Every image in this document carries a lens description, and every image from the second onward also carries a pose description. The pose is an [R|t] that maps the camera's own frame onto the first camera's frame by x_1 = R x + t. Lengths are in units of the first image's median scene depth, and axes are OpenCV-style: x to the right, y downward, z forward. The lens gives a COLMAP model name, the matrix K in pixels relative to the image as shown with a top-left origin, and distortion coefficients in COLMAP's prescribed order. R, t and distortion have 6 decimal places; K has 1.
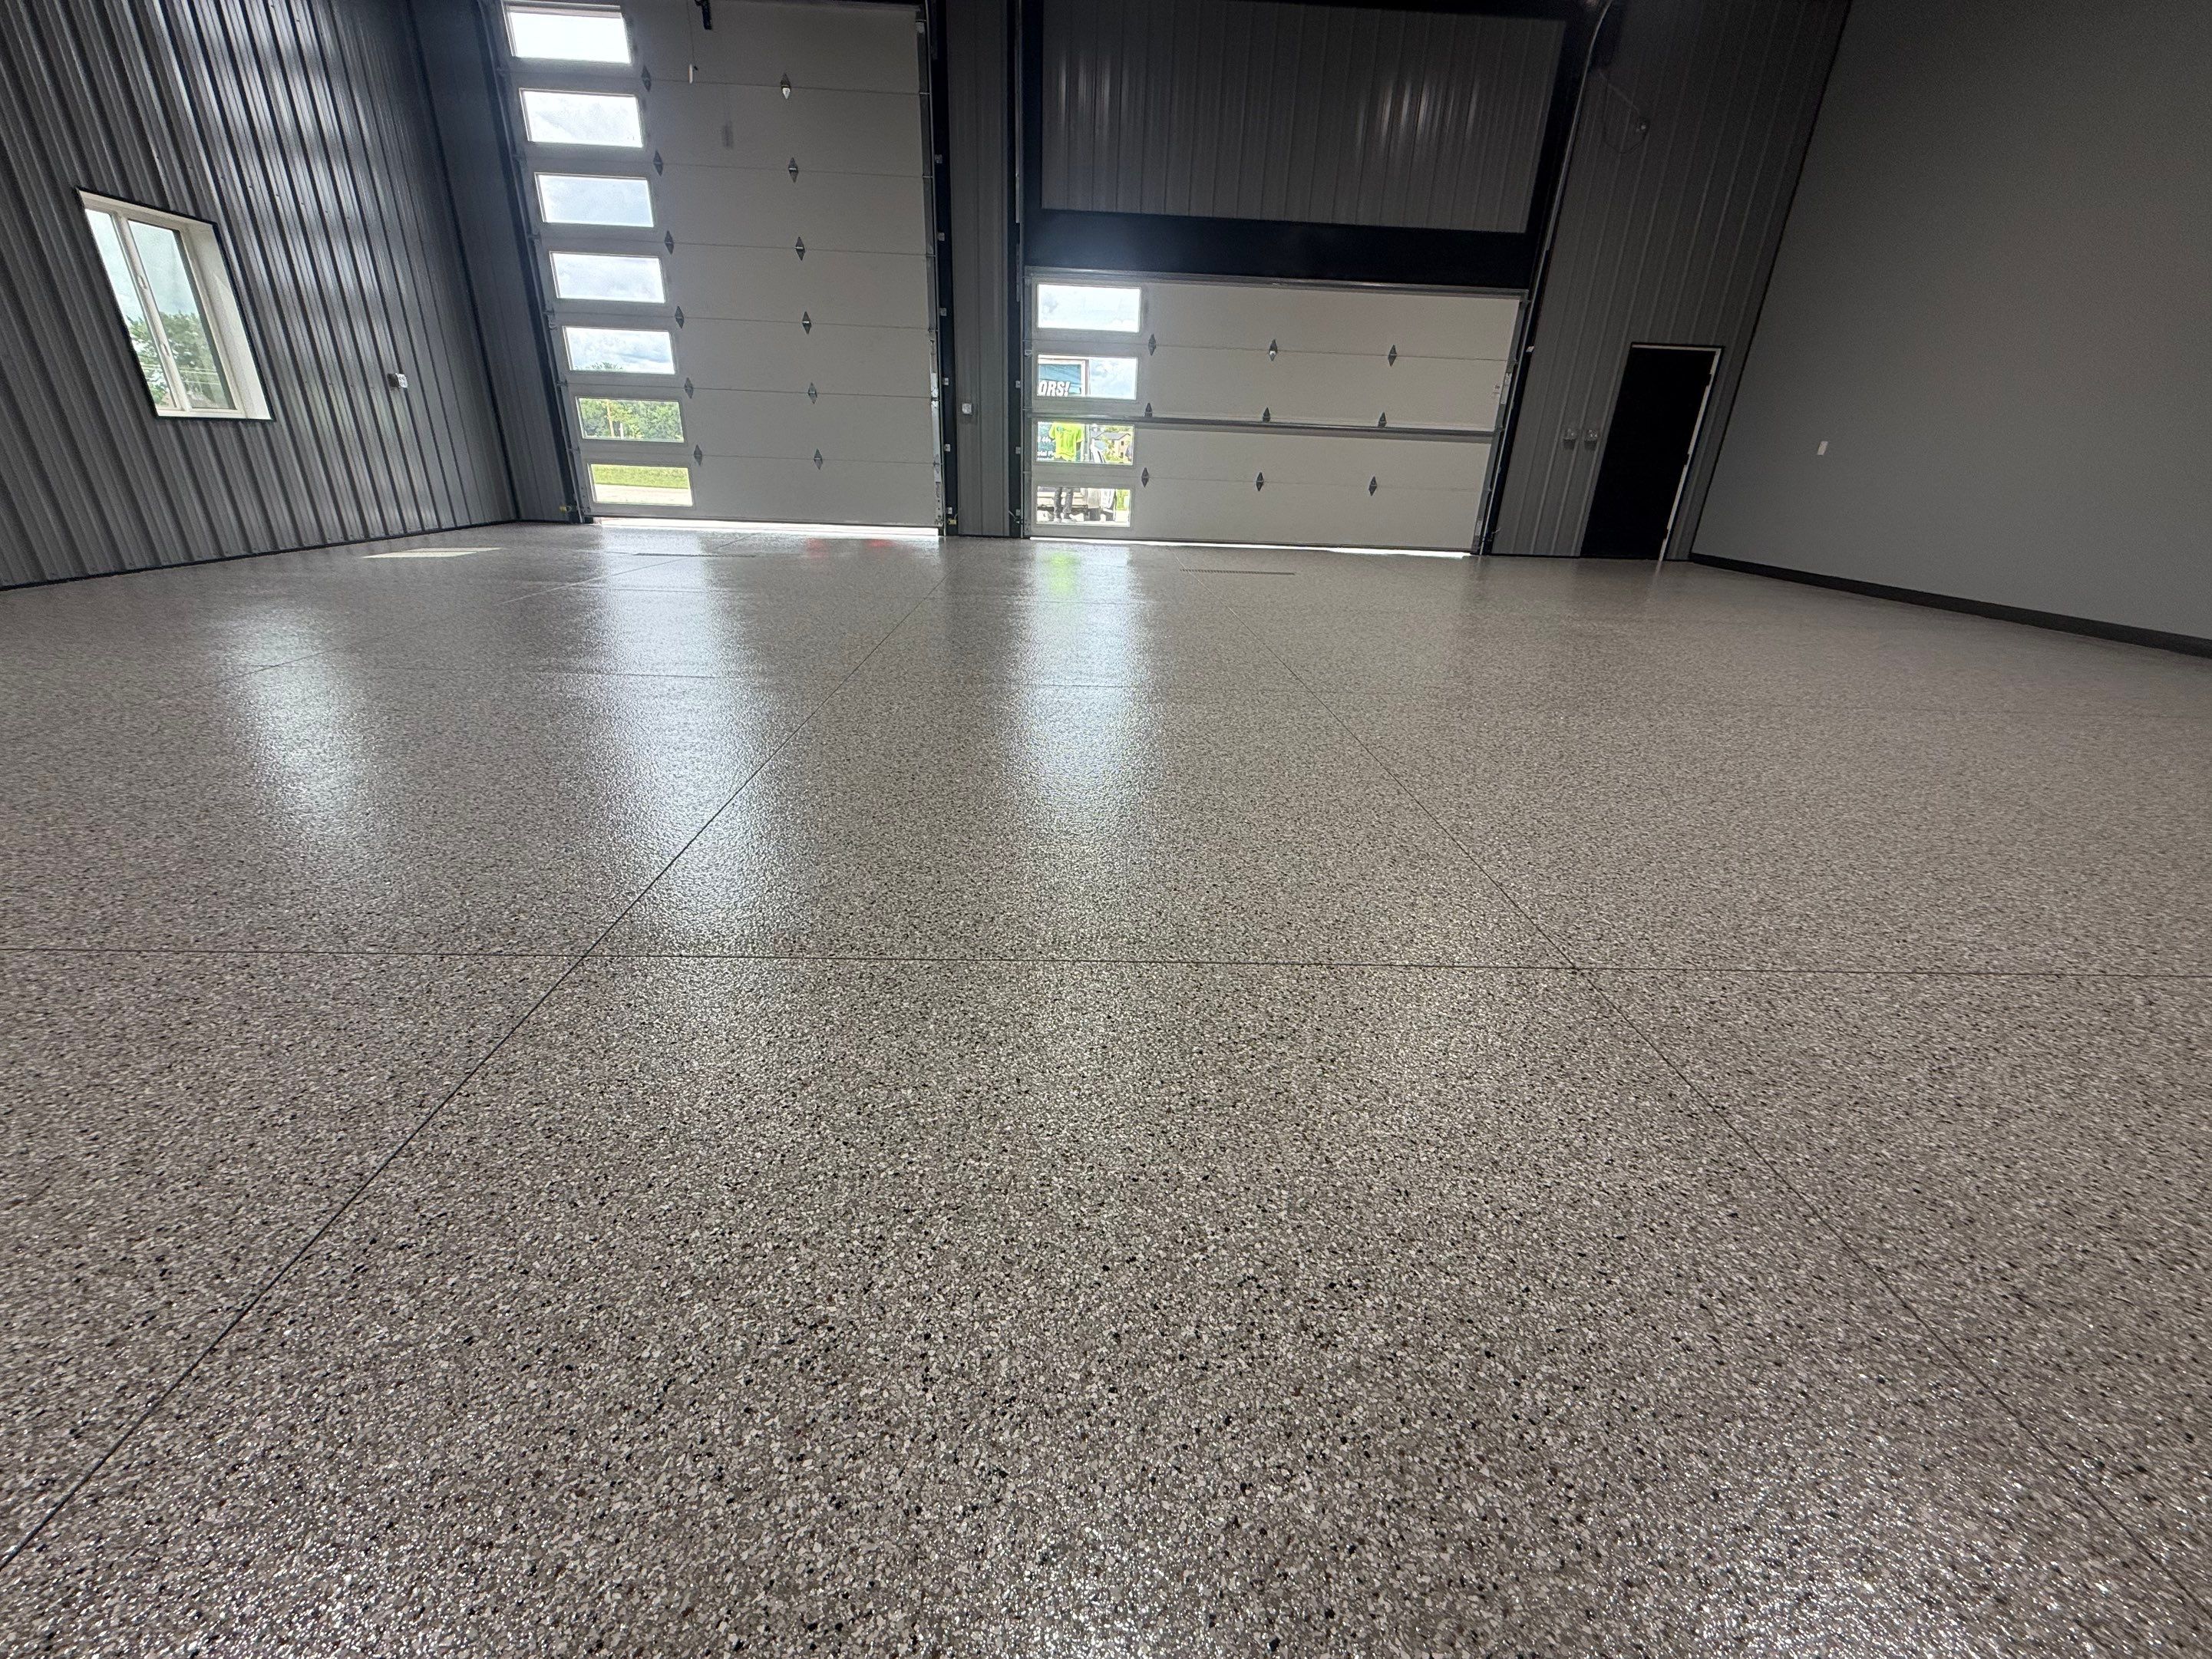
lens RADIAL K [[882.9, 0, 1102.2], [0, 882.9, 827.6], [0, 0, 1]] dist [-0.000549, 0.000056]
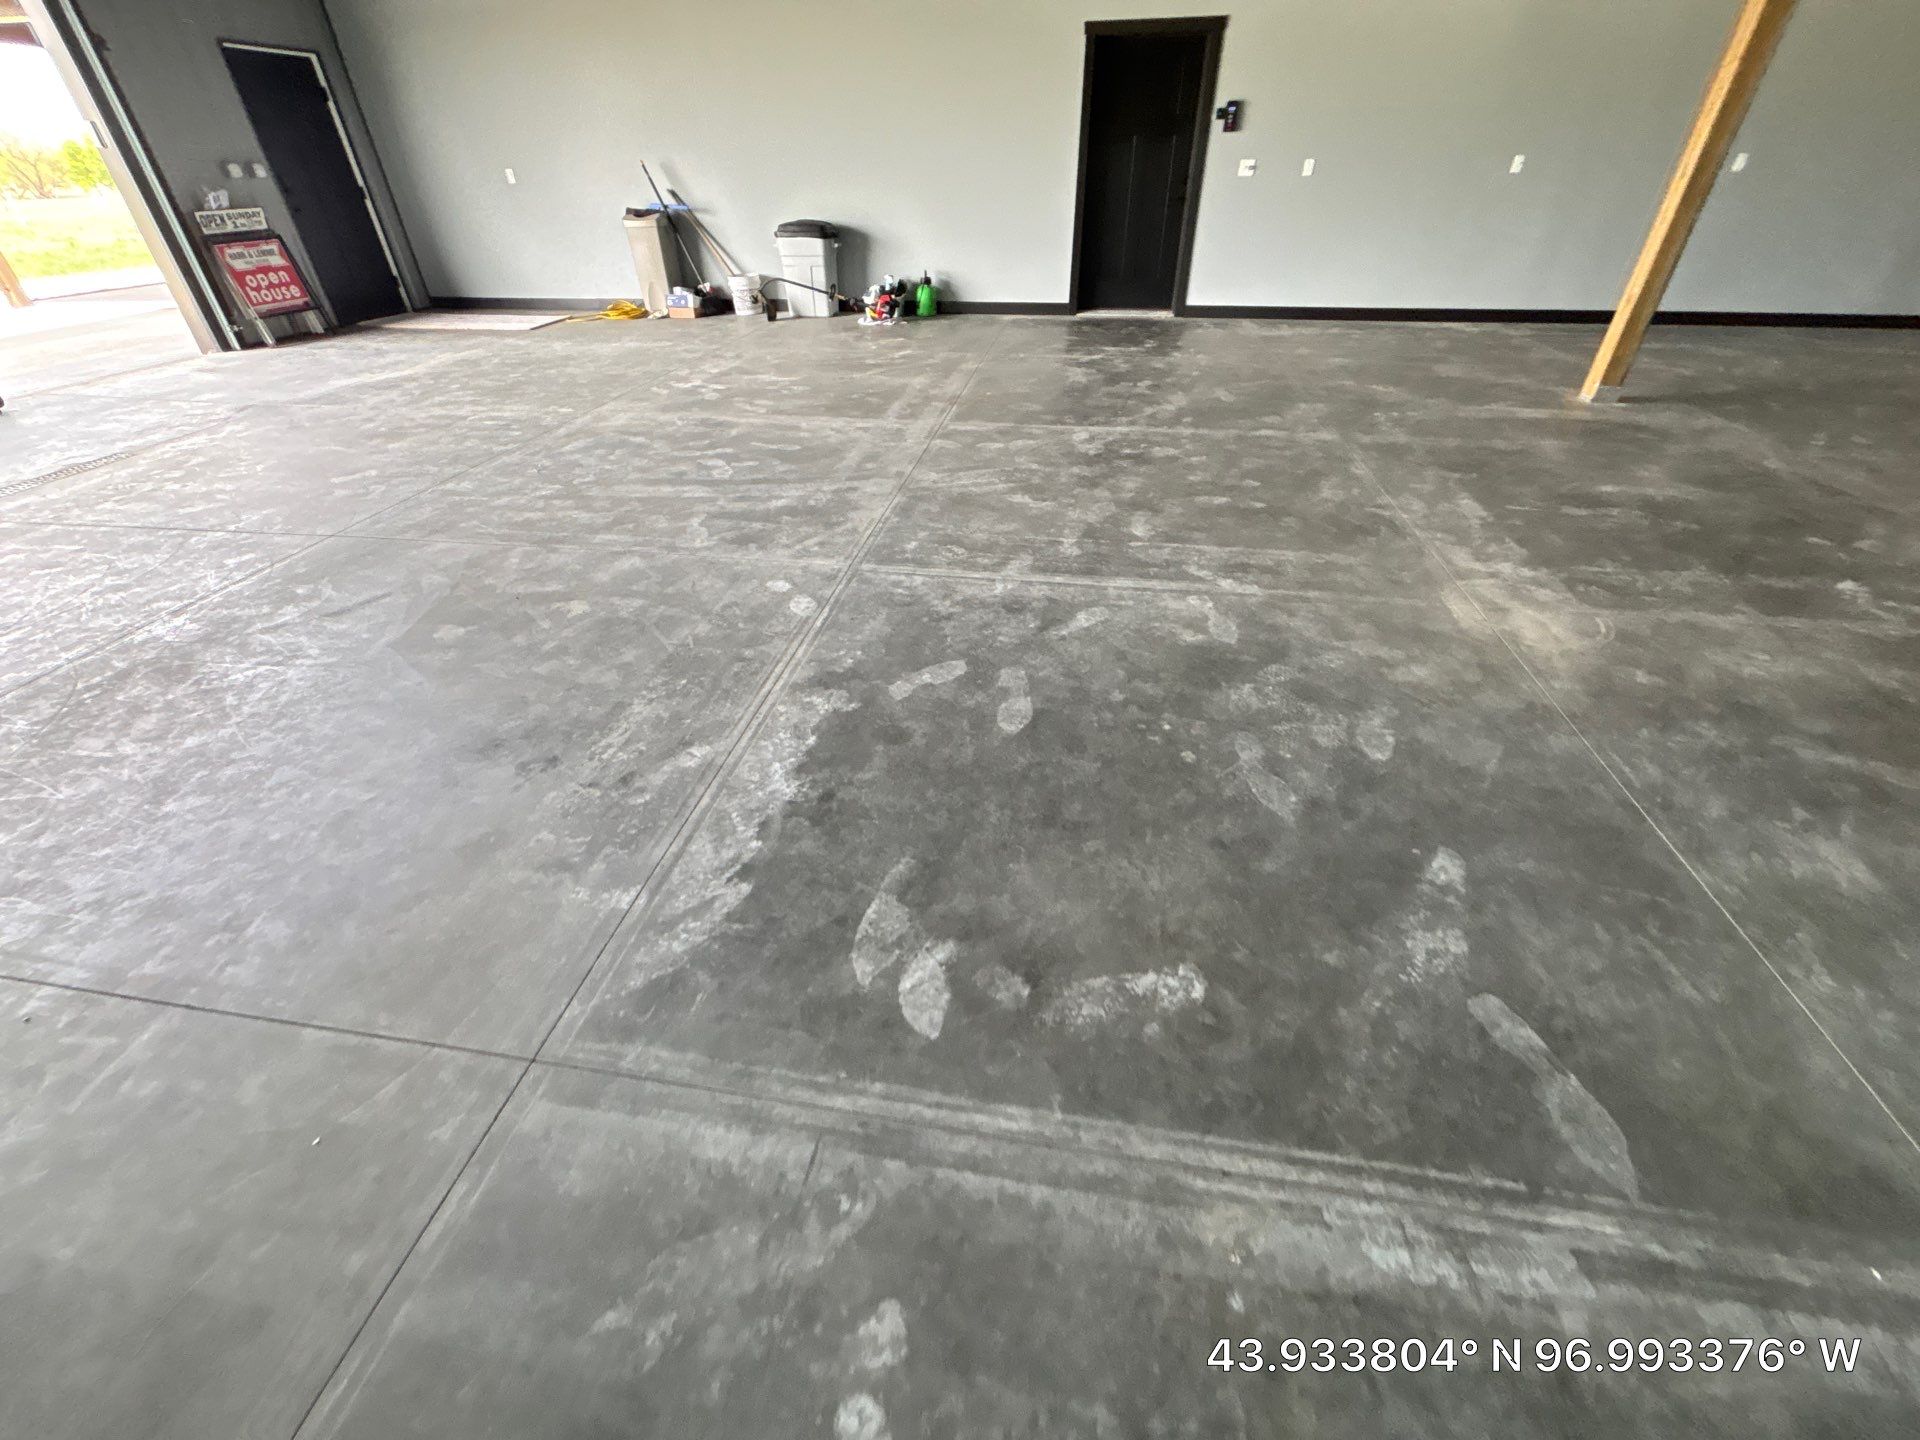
lens RADIAL K [[766.4, 0, 964.9], [0, 766.4, 709.5], [0, 0, 1]] dist [-0.000549, 0.000056]
pose [[0.187987, -0.601312, 0.776585, -0.189297], [0.404929, 0.767806, 0.496494, -0.166971], [-0.894815, 0.221127, 0.387827, 0.283166]]
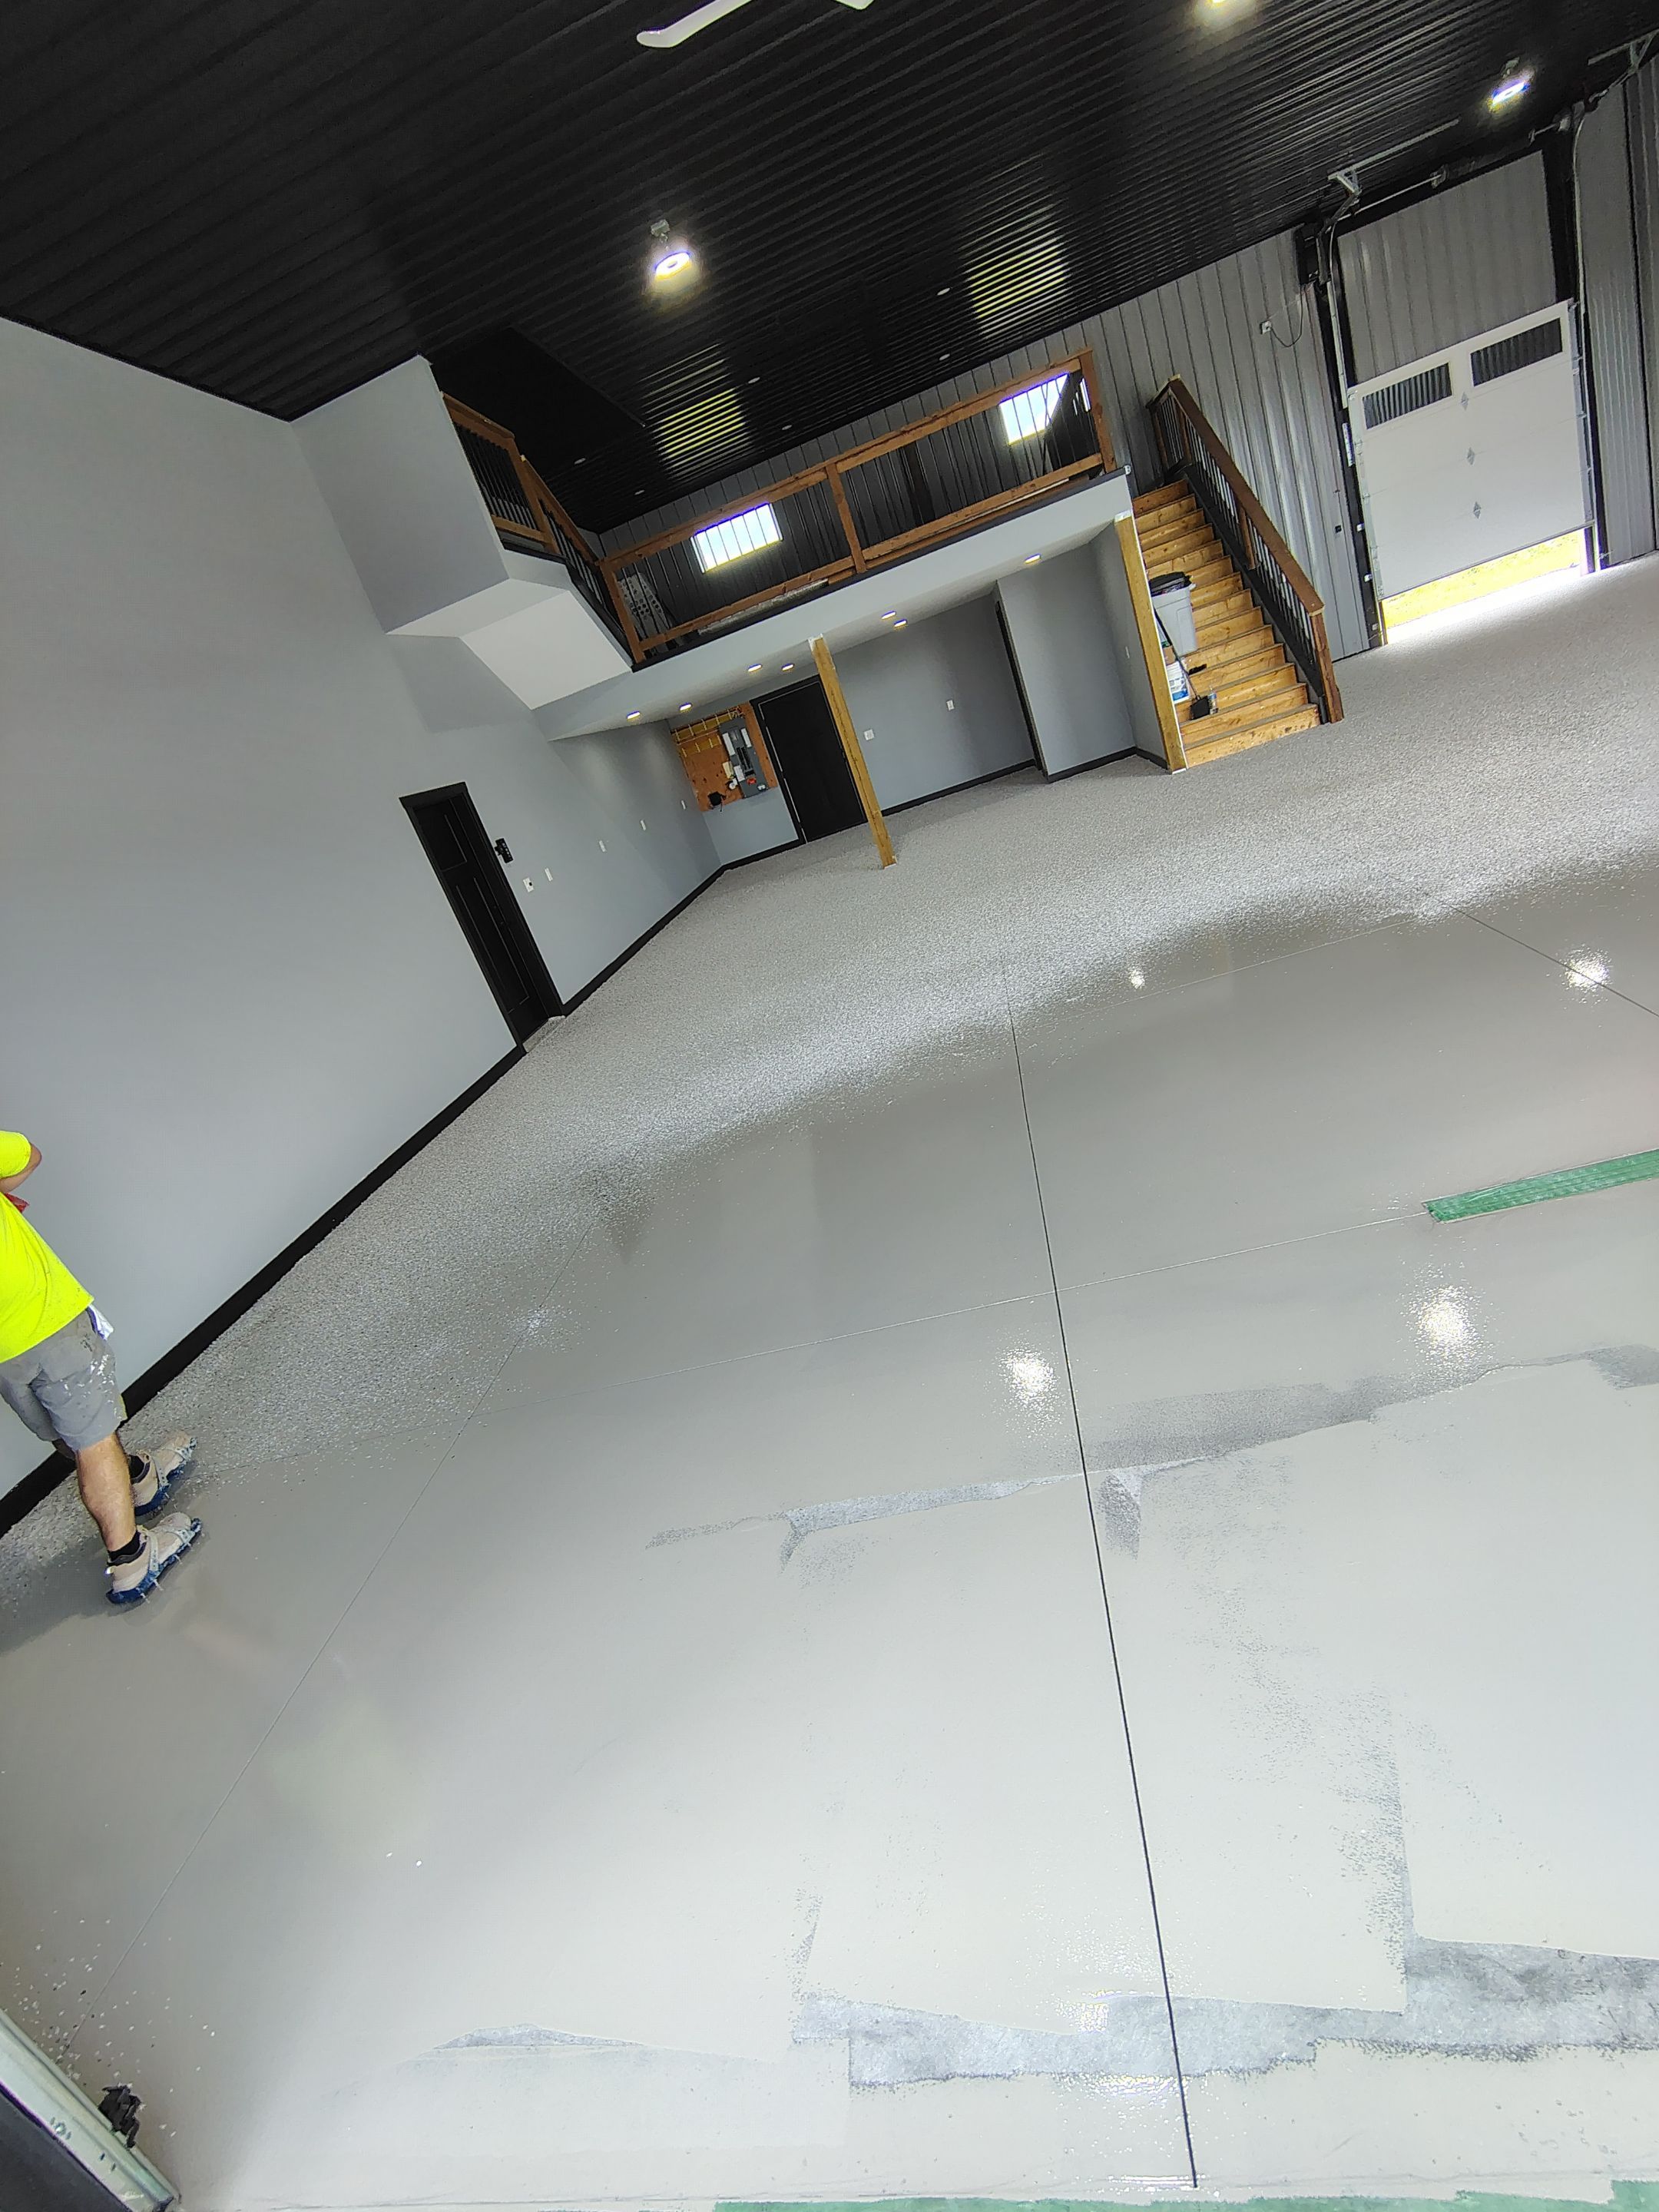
lens RADIAL K [[1029.2, 0, 818.3], [0, 1029.2, 1091.1], [0, 0, 1]] dist [-0.009044, 0.003784]
pose [[-0.943616, 0.220699, 0.246739, 0.296319], [0.330593, 0.666977, 0.667720, -0.572475], [-0.017204, 0.711642, -0.702332, 1.132035]]
